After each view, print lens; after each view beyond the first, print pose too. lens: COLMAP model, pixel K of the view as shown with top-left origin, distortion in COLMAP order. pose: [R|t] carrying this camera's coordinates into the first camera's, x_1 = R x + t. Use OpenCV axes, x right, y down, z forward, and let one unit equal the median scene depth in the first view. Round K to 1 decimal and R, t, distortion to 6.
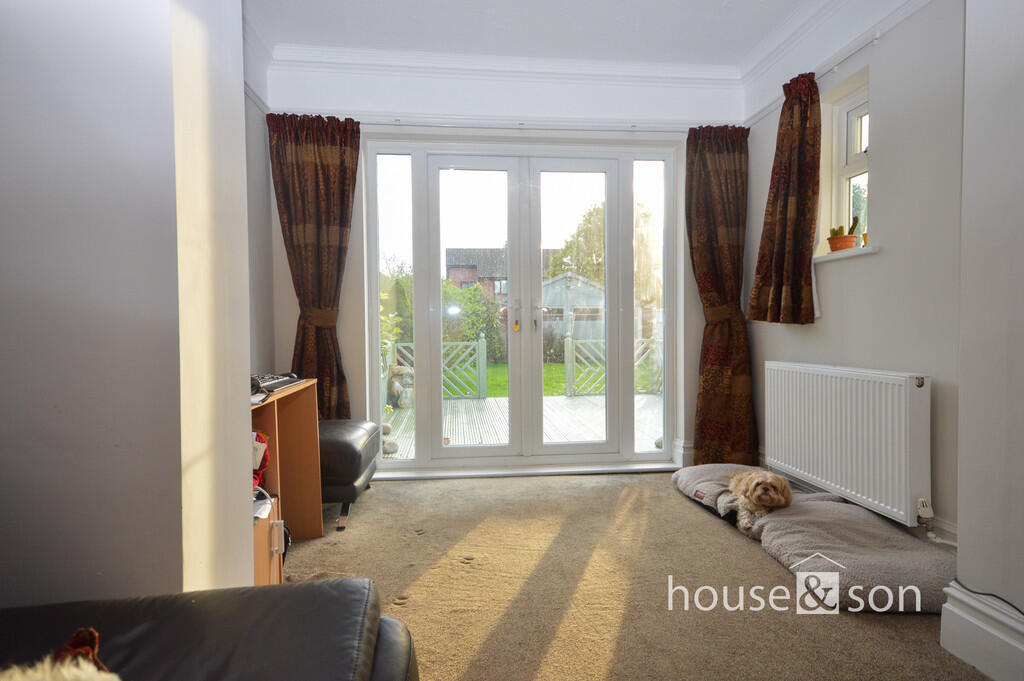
lens RADIAL K [[557.4, 0, 512.0], [0, 557.4, 340.5], [0, 0, 1]] dist [0.001878, 0.000369]
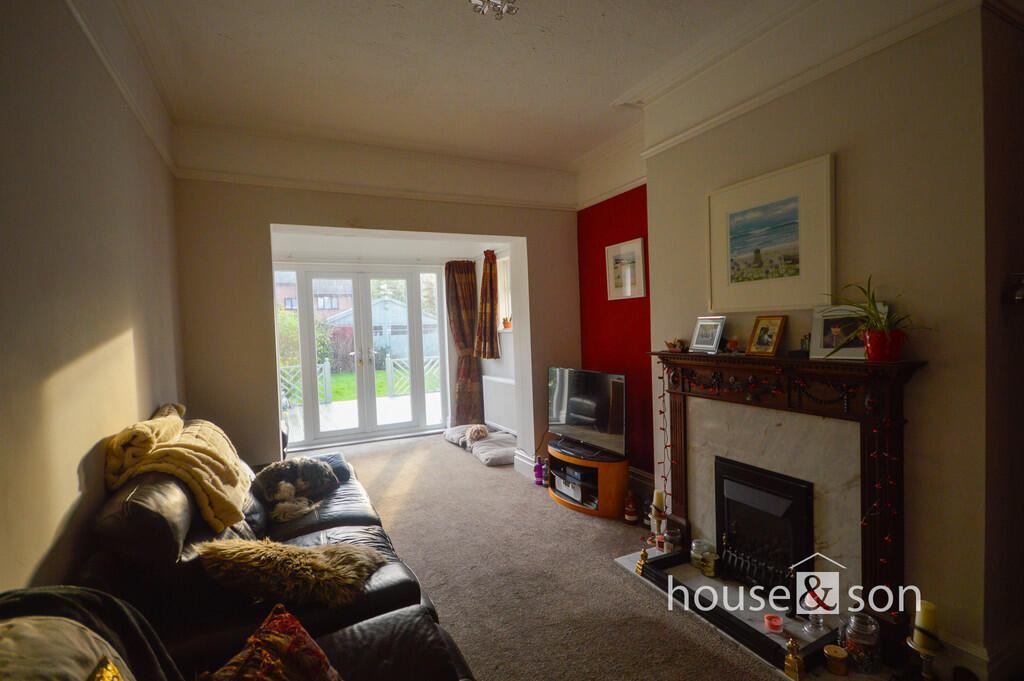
lens RADIAL K [[502.1, 0, 512.0], [0, 502.1, 340.5], [0, 0, 1]] dist [-0.000321, -0.000015]
pose [[0.940236, -0.040146, 0.338150, -0.087467], [0.040471, 0.999162, 0.006092, -0.099347], [-0.338111, 0.007958, 0.941073, -0.814598]]
